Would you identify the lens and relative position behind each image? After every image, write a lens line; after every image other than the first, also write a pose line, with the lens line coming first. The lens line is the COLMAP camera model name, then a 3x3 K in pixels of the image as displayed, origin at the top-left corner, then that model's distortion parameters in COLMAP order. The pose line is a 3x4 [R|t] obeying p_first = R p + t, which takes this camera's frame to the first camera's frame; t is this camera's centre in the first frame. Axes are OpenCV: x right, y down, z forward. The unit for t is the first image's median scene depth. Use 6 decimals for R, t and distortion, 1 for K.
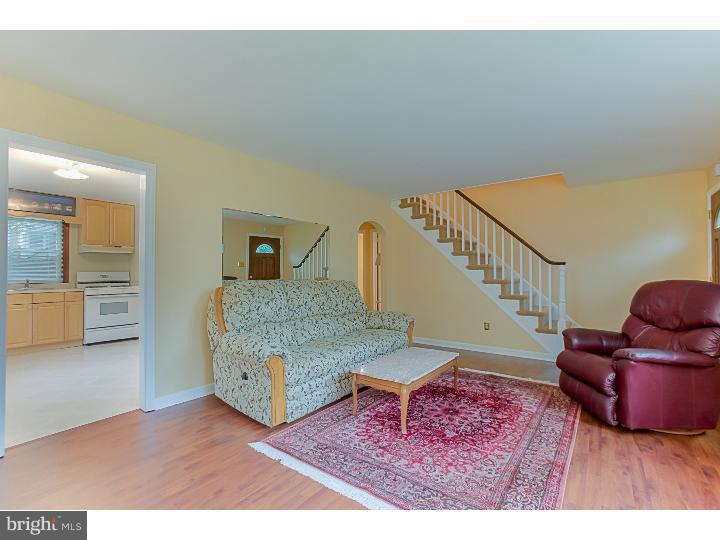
lens RADIAL K [[326.7, 0, 360.0], [0, 326.7, 270.0], [0, 0, 1]] dist [-0.010648, -0.000067]
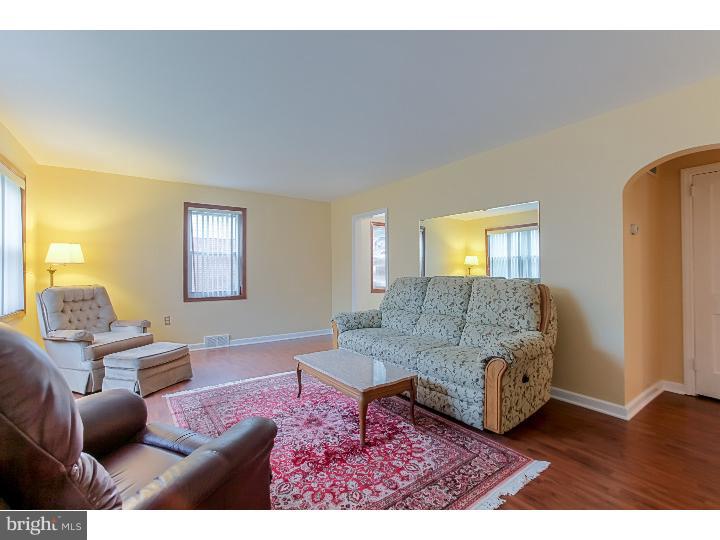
lens RADIAL K [[327.0, 0, 360.0], [0, 327.0, 270.0], [0, 0, 1]] dist [-0.048192, 0.000001]
pose [[-0.289772, 0.005313, -0.957081, 1.164205], [0.018458, 0.999830, -0.000039, 0.009251], [0.956918, -0.017677, -0.289821, 1.469970]]
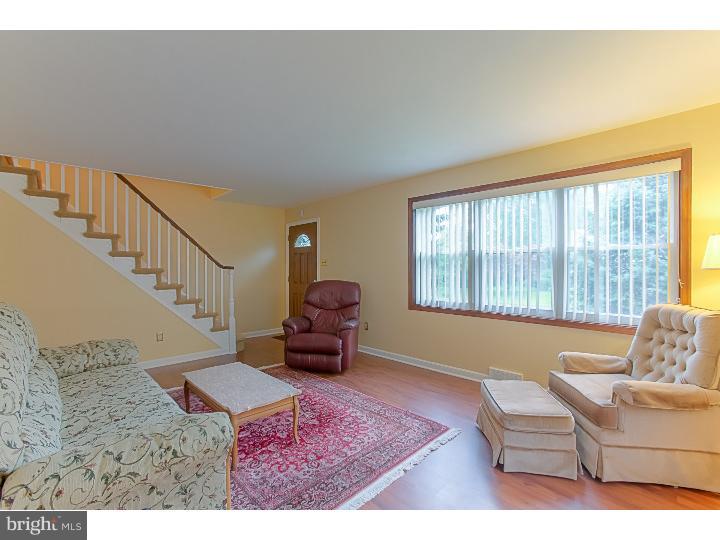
lens RADIAL K [[327.0, 0, 360.0], [0, 327.0, 270.0], [0, 0, 1]] dist [-0.048192, 0.000001]
pose [[0.125984, 0.005725, 0.992016, -0.752912], [-0.010747, 0.999933, -0.004406, -0.020293], [-0.991974, -0.010106, 0.126037, 0.642818]]
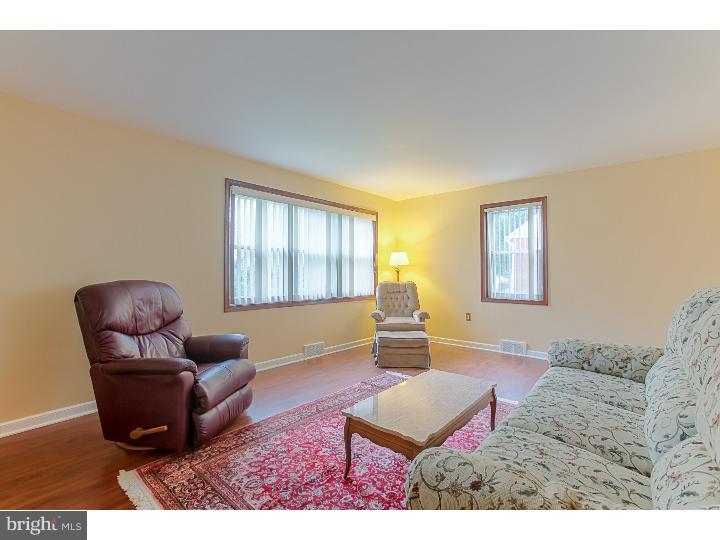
lens RADIAL K [[326.7, 0, 360.0], [0, 326.7, 270.0], [0, 0, 1]] dist [-0.010648, -0.000067]
pose [[-0.997960, 0.004454, 0.063683, 0.286277], [0.003243, 0.999812, -0.019117, 0.021724], [-0.063756, -0.018872, -0.997787, 1.948263]]
